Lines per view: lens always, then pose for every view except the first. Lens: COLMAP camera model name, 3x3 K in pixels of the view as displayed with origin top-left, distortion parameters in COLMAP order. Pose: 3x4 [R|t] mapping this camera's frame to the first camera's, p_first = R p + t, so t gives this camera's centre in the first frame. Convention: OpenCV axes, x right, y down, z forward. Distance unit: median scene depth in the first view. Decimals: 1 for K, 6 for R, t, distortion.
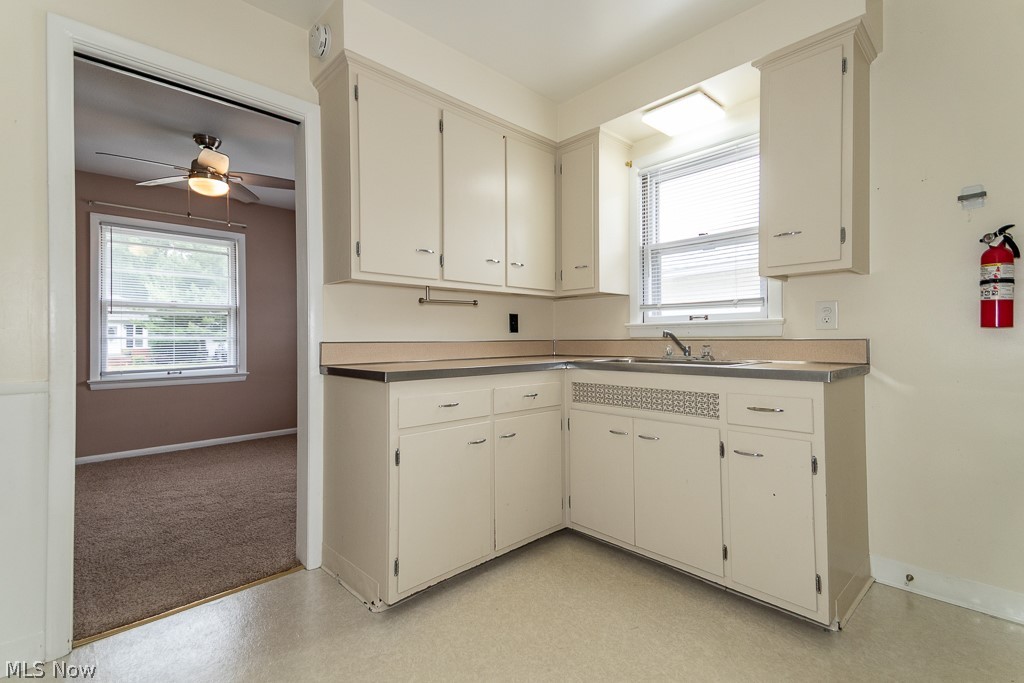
lens RADIAL K [[468.6, 0, 512.3], [0, 468.6, 337.2], [0, 0, 1]] dist [0.052617, -0.017091]
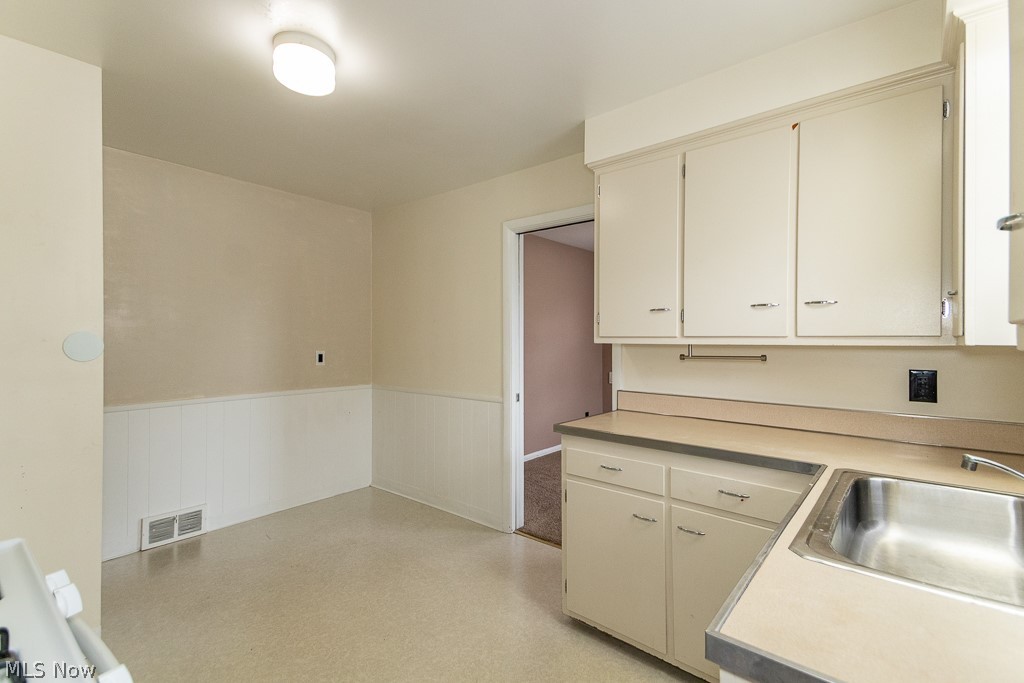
lens RADIAL K [[468.6, 0, 514.4], [0, 468.6, 340.3], [0, 0, 1]] dist [0.052617, -0.017091]
pose [[0.113772, 0.009058, -0.993466, 0.724160], [0.004998, 0.999941, 0.009689, -0.124742], [0.993494, -0.006068, 0.113720, 0.557414]]
